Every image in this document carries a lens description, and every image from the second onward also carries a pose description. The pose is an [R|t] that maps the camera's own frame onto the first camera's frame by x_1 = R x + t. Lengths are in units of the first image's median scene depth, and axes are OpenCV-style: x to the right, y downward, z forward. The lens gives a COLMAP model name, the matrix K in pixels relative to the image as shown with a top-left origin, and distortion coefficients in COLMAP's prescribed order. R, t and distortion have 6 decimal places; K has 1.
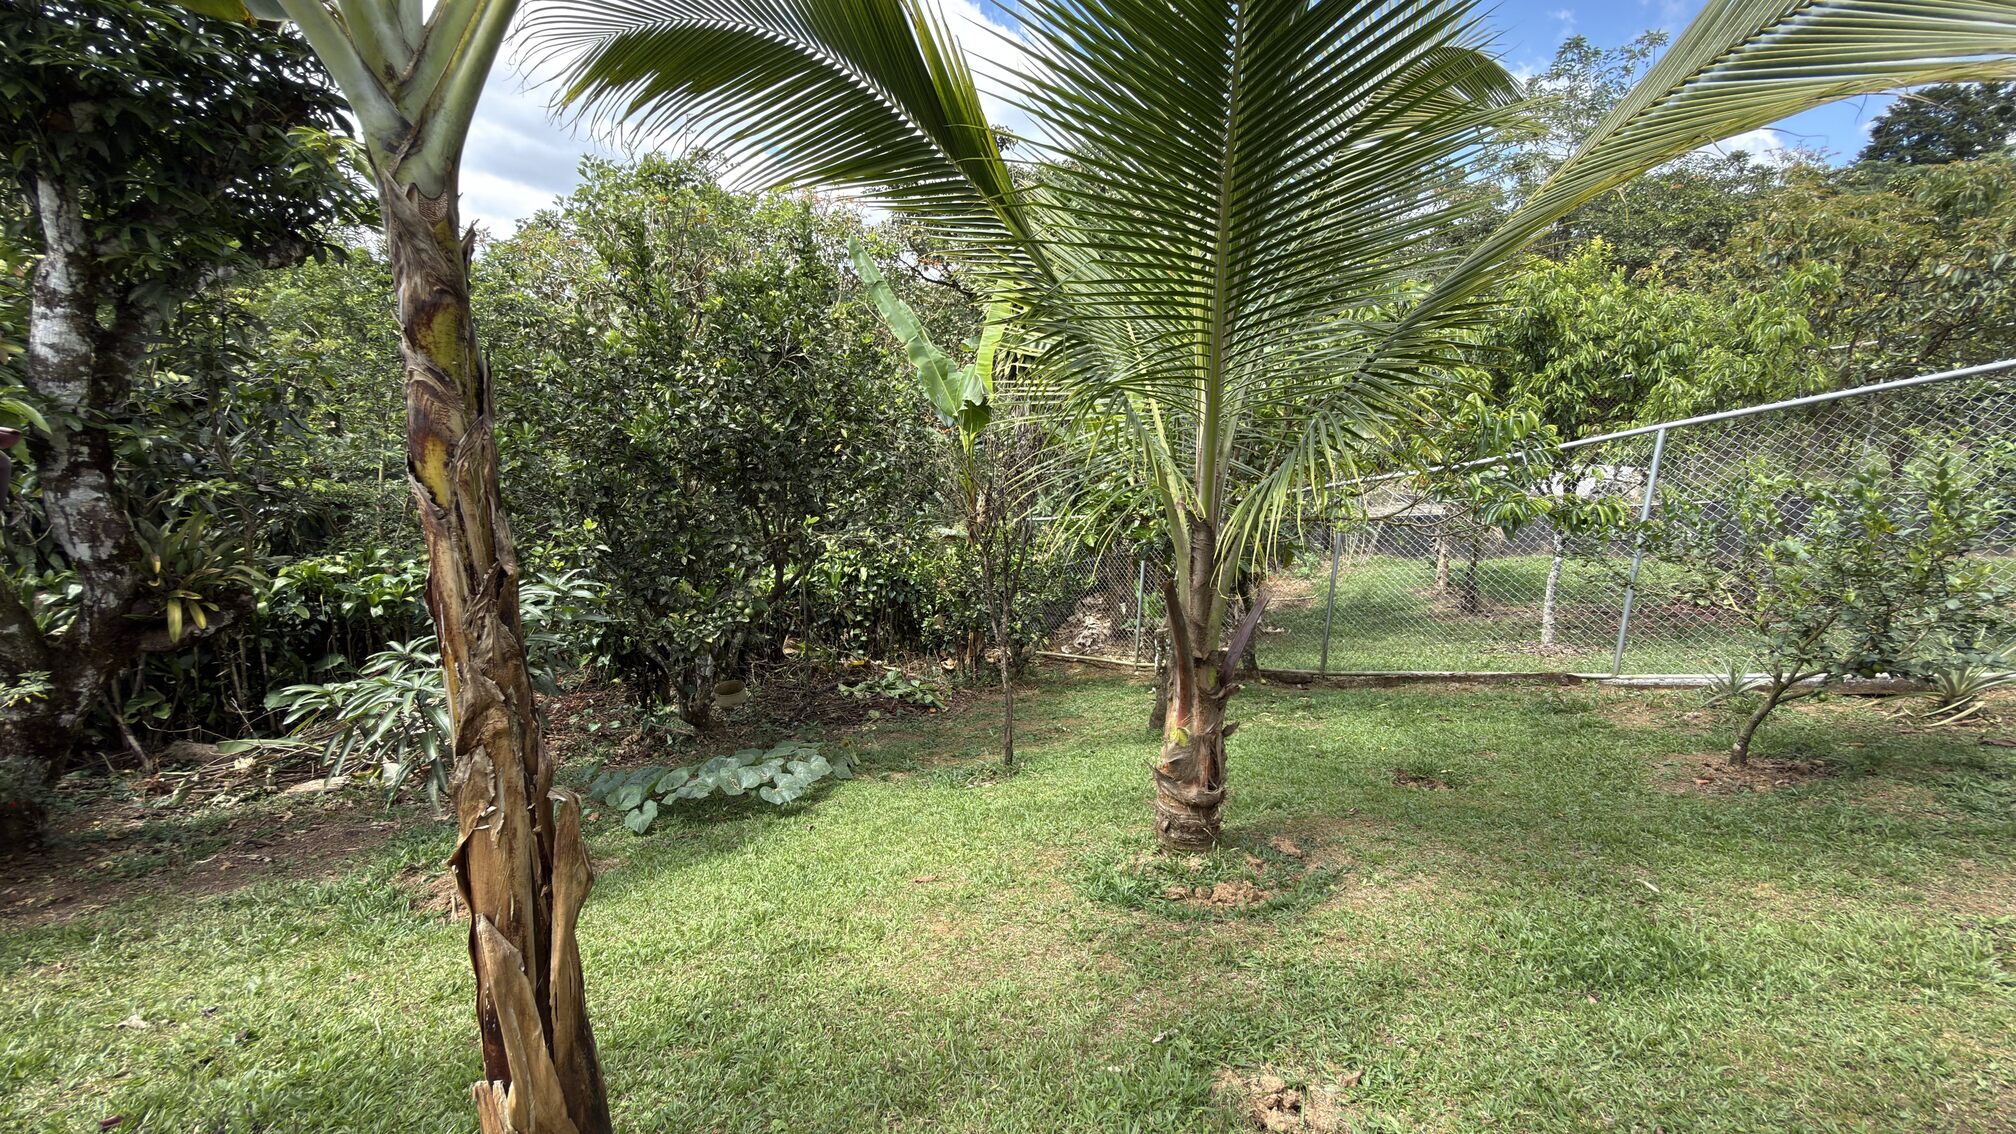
lens RADIAL K [[804.1, 0, 1007.7], [0, 804.1, 564.3], [0, 0, 1]] dist [-0.001758, 0.000458]
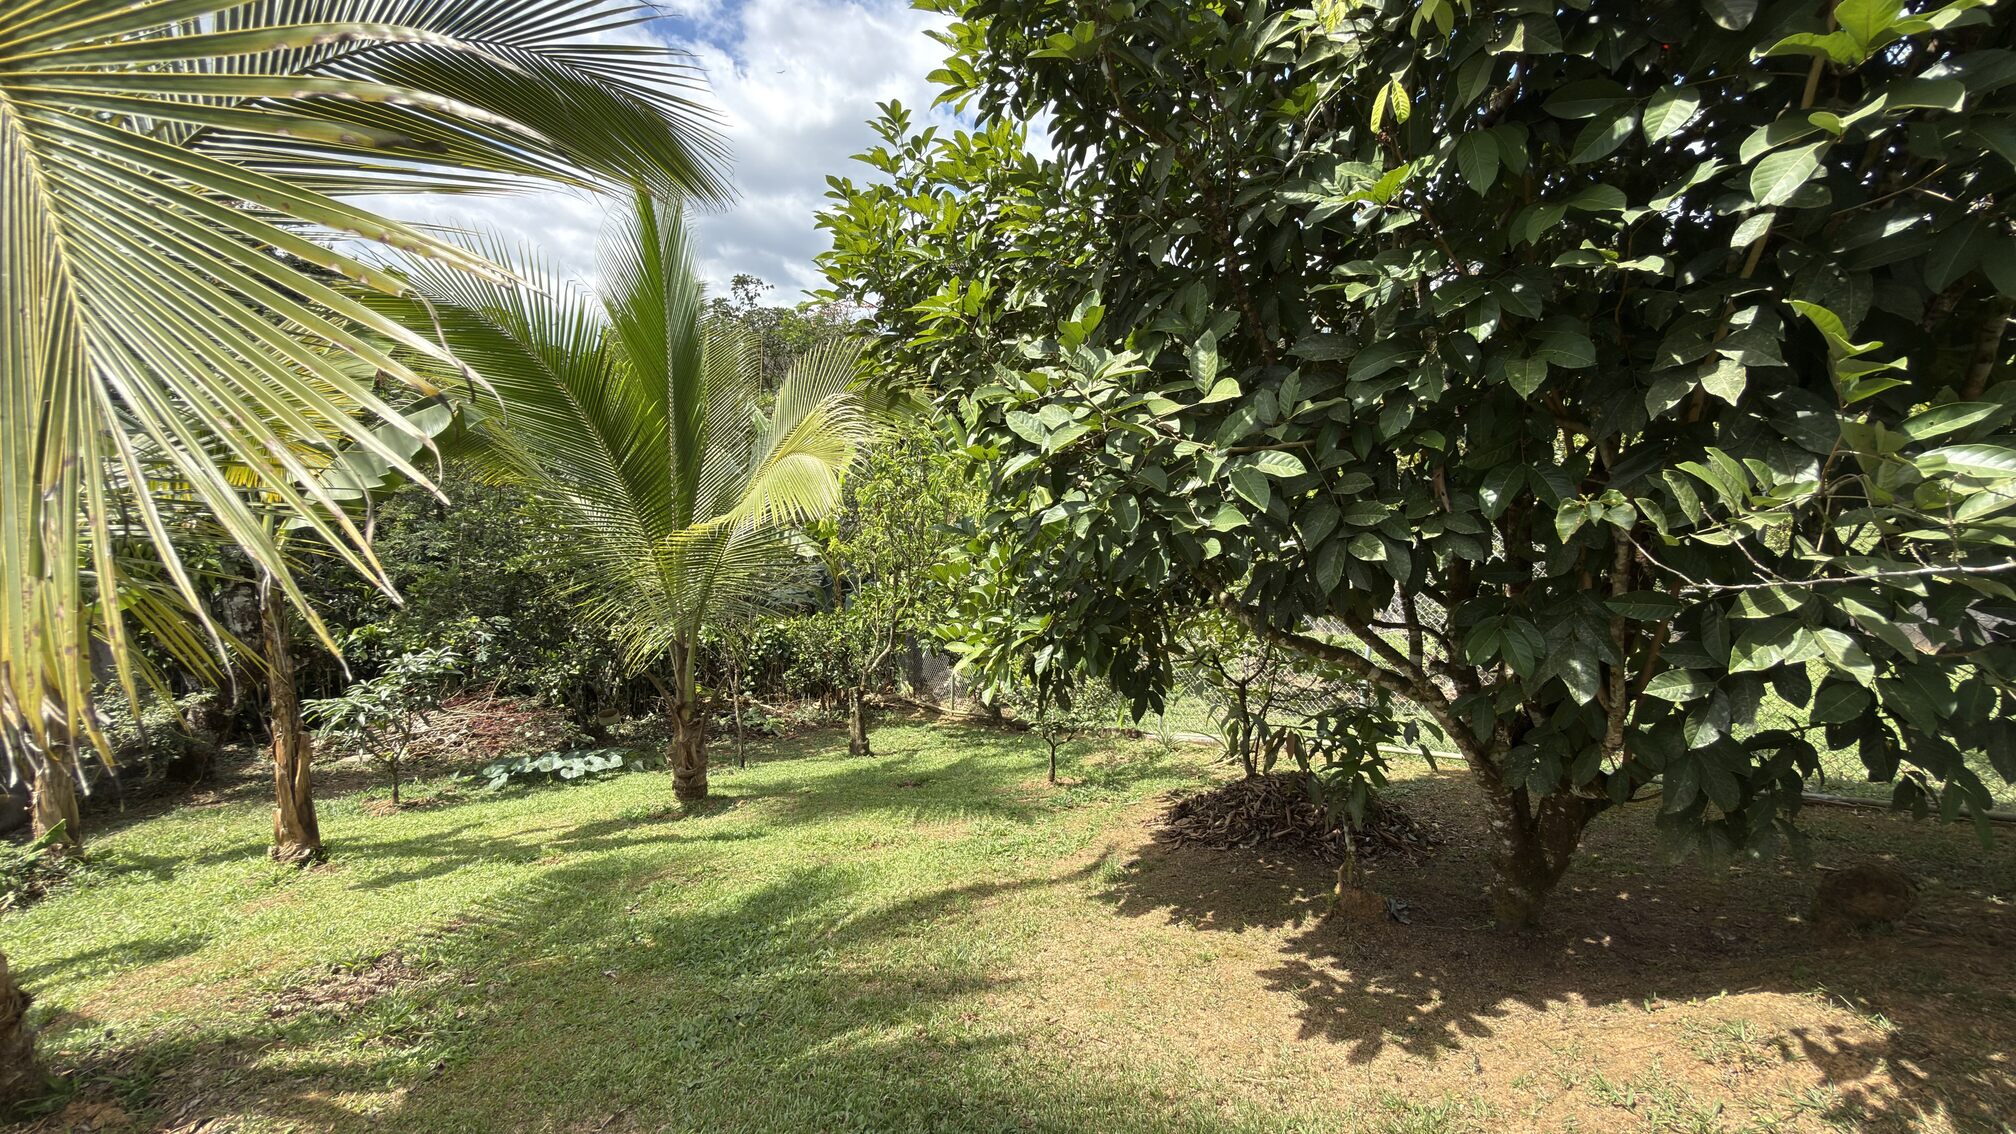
lens RADIAL K [[804.1, 0, 1008.3], [0, 804.1, 570.2], [0, 0, 1]] dist [-0.001758, 0.000458]
pose [[0.990735, 0.021884, -0.134037, 0.869757], [-0.027856, 0.998693, -0.042848, -0.108628], [0.132924, 0.046185, 0.990050, -0.626391]]
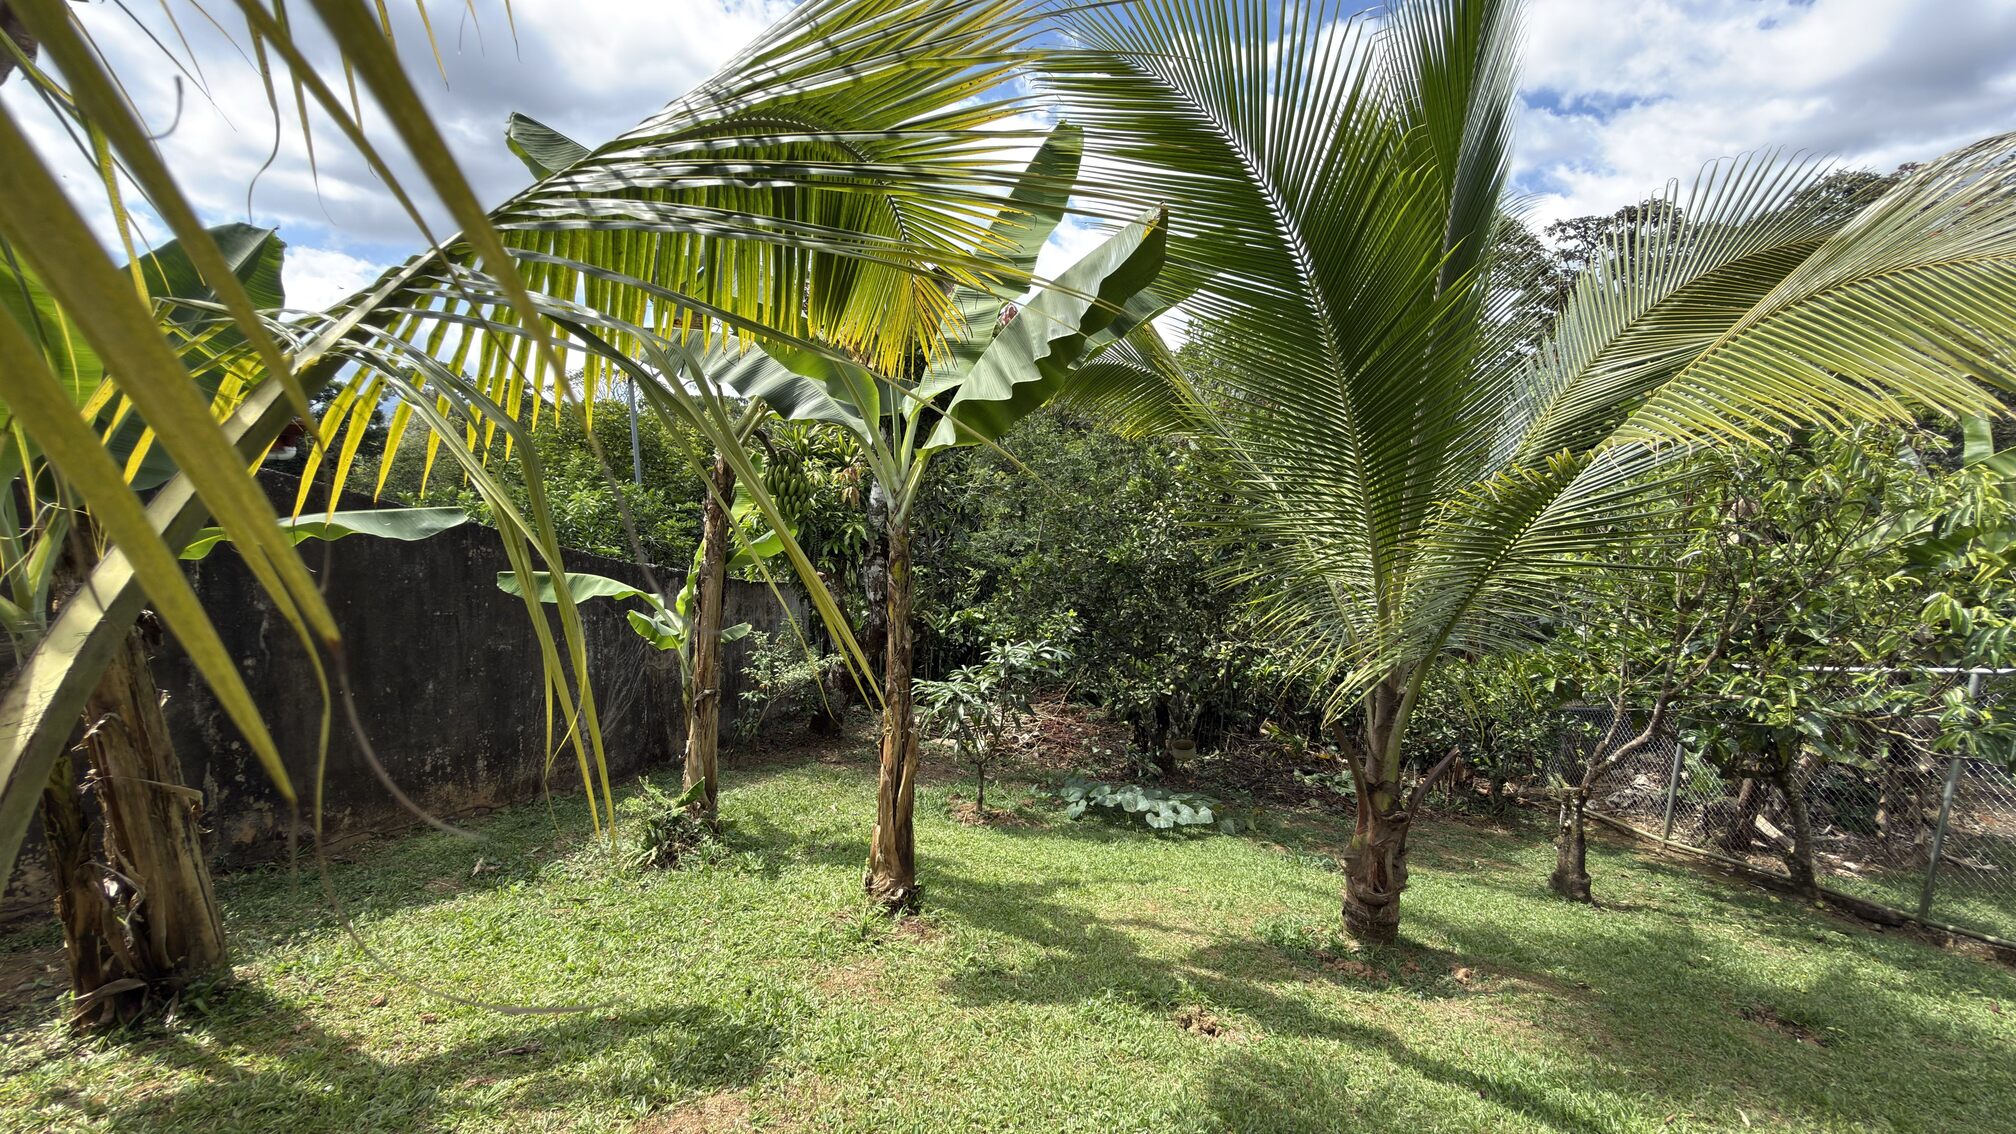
lens RADIAL K [[804.1, 0, 1011.2], [0, 804.1, 561.8], [0, 0, 1]] dist [-0.001758, 0.000458]
pose [[0.733414, 0.082478, -0.674760, 0.417746], [-0.148125, 0.988151, -0.040216, -0.062427], [0.663448, 0.129444, 0.736940, -0.244816]]
